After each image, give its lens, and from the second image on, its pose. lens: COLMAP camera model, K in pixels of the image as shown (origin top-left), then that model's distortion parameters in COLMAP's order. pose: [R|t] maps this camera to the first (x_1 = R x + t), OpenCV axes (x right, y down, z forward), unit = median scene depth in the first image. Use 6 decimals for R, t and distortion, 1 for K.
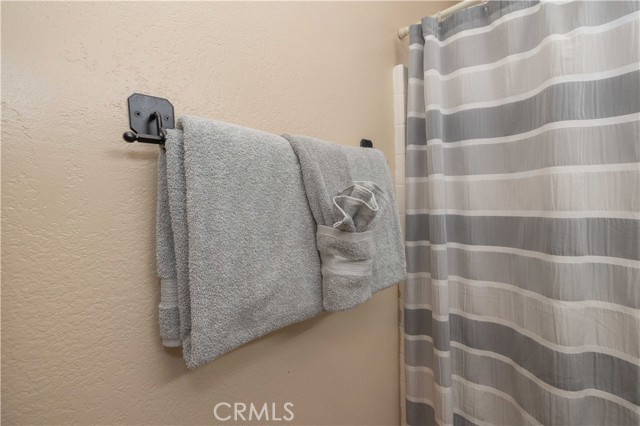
lens RADIAL K [[280.2, 0, 320.1], [0, 280.2, 208.1], [0, 0, 1]] dist [-0.001664, 0.000382]
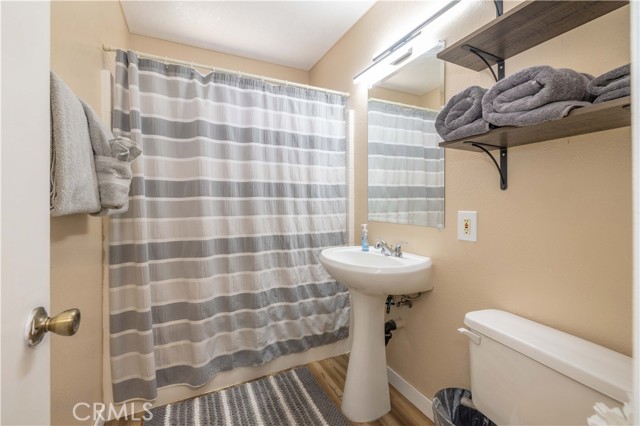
lens RADIAL K [[280.2, 0, 318.9], [0, 280.2, 214.1], [0, 0, 1]] dist [-0.001664, 0.000382]
pose [[0.370003, 0.016508, 0.928884, -0.681850], [0.037003, 0.998787, -0.032490, 0.326876], [-0.928293, 0.046392, 0.368944, -0.523309]]
